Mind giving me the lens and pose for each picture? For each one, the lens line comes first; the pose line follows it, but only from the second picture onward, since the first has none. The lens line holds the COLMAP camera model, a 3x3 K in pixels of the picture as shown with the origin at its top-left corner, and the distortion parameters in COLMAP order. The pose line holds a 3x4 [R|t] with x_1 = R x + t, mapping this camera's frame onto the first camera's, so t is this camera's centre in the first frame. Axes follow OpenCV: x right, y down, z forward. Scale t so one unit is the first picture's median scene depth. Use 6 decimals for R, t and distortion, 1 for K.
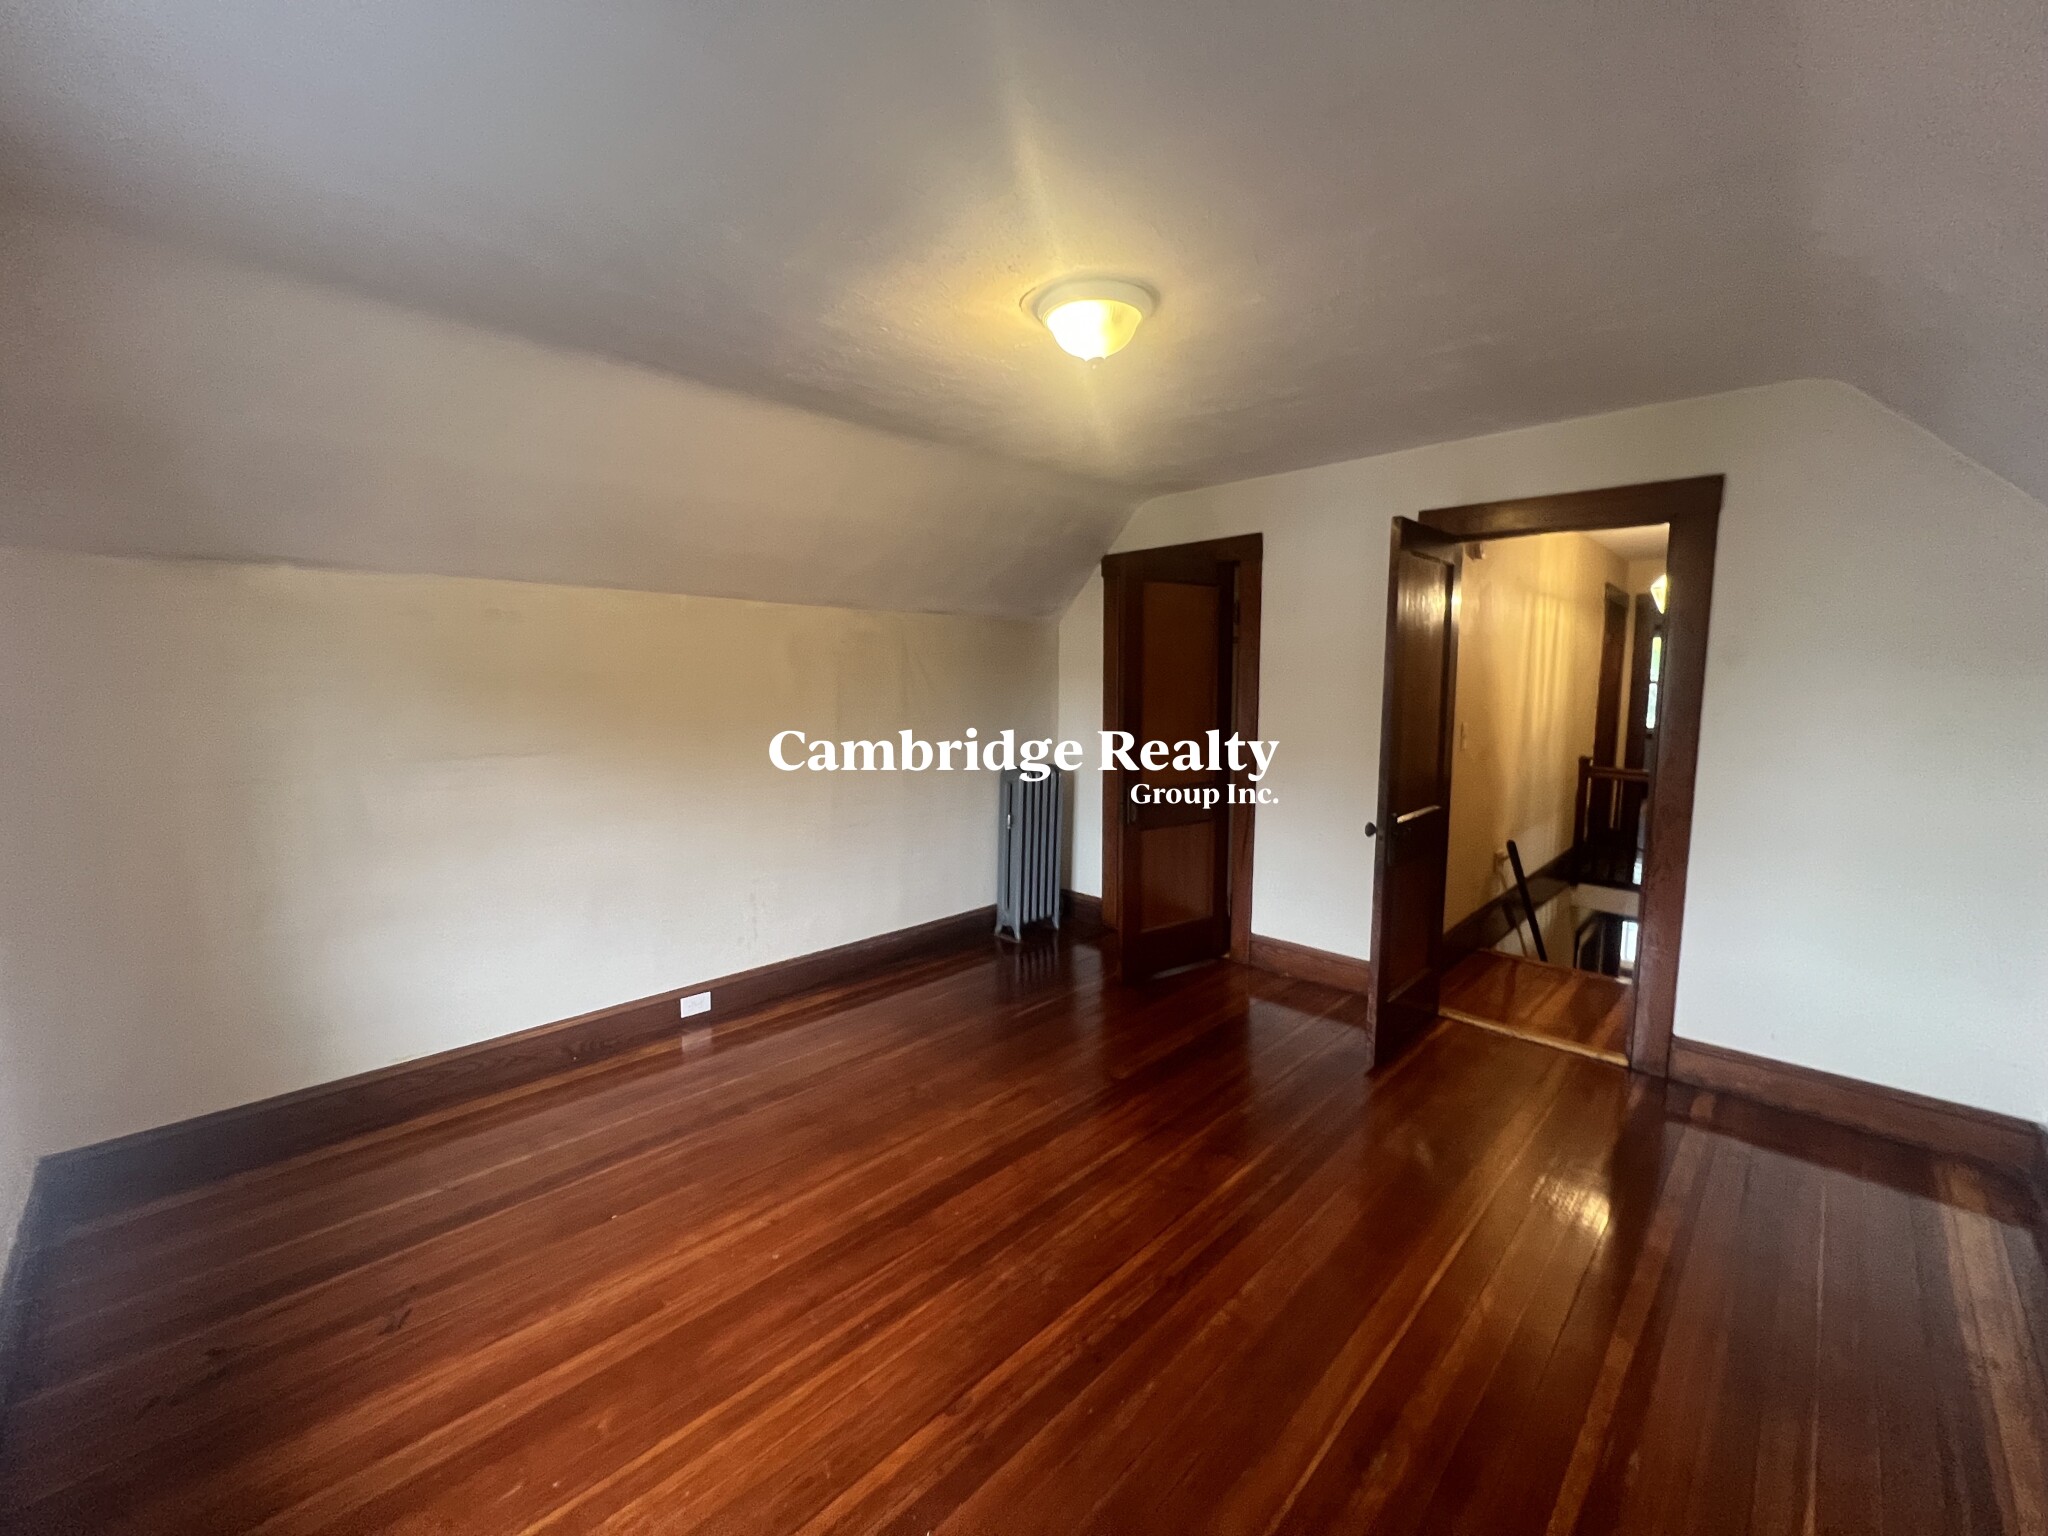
lens RADIAL K [[823.0, 0, 1017.6], [0, 823.0, 761.9], [0, 0, 1]] dist [-0.003026, -0.000090]
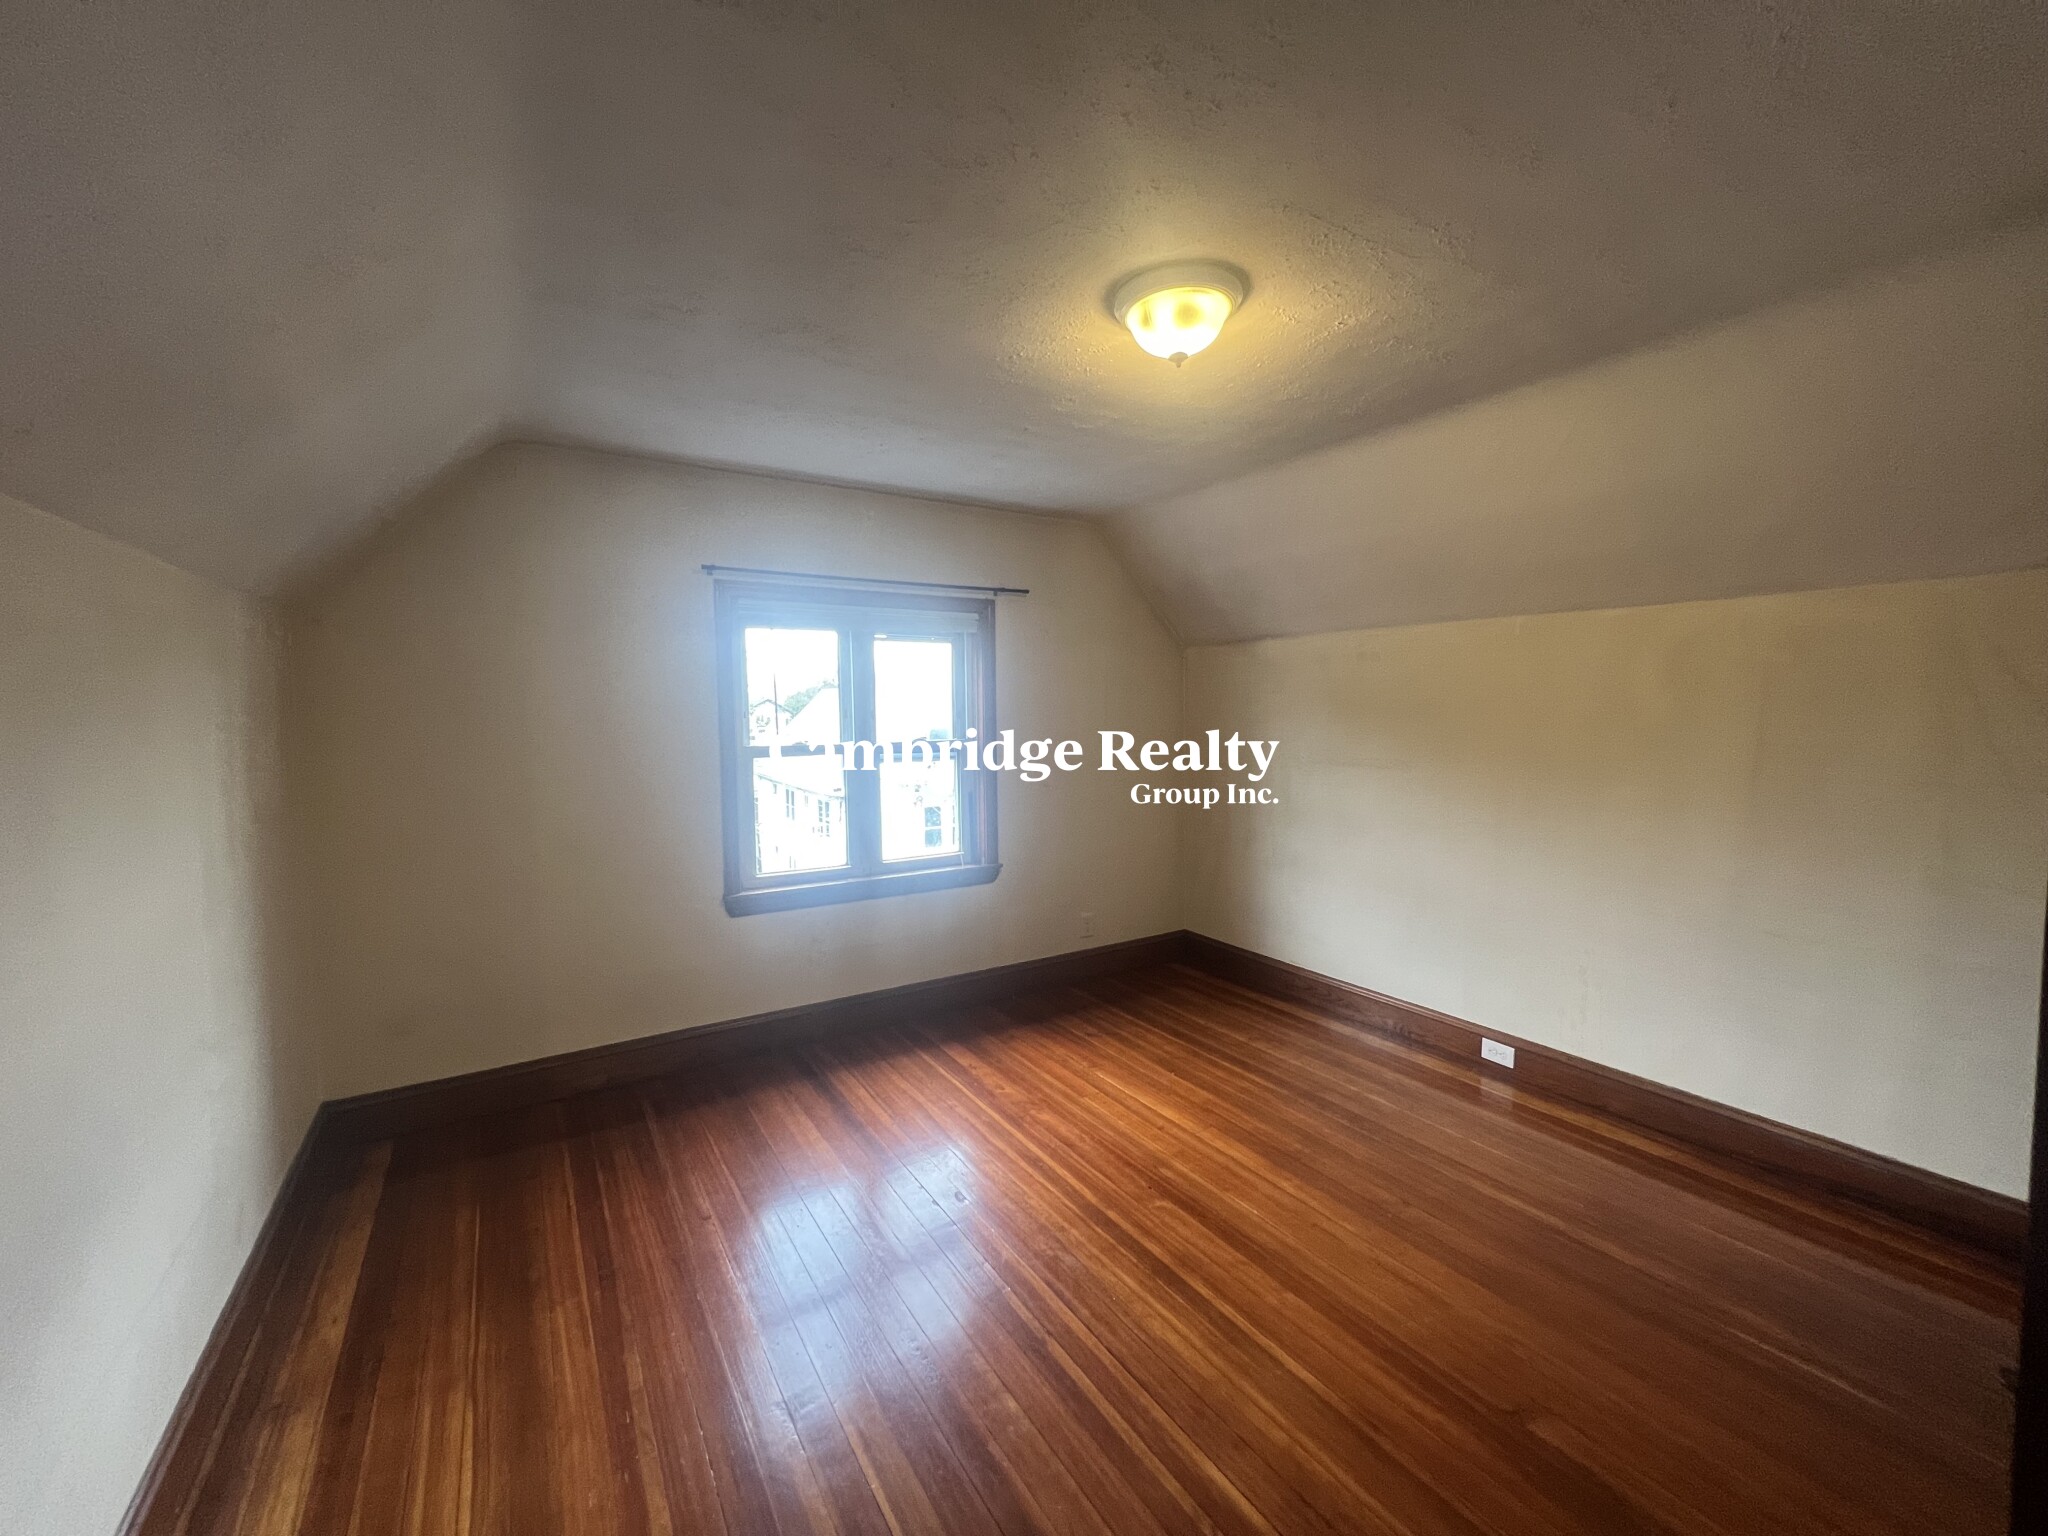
lens RADIAL K [[823.0, 0, 1020.0], [0, 823.0, 761.9], [0, 0, 1]] dist [-0.003026, -0.000090]
pose [[-0.231469, 0.065961, -0.970603, 0.719821], [-0.090693, 0.991891, 0.089036, -0.077516], [0.968606, 0.108636, -0.223610, 0.751920]]
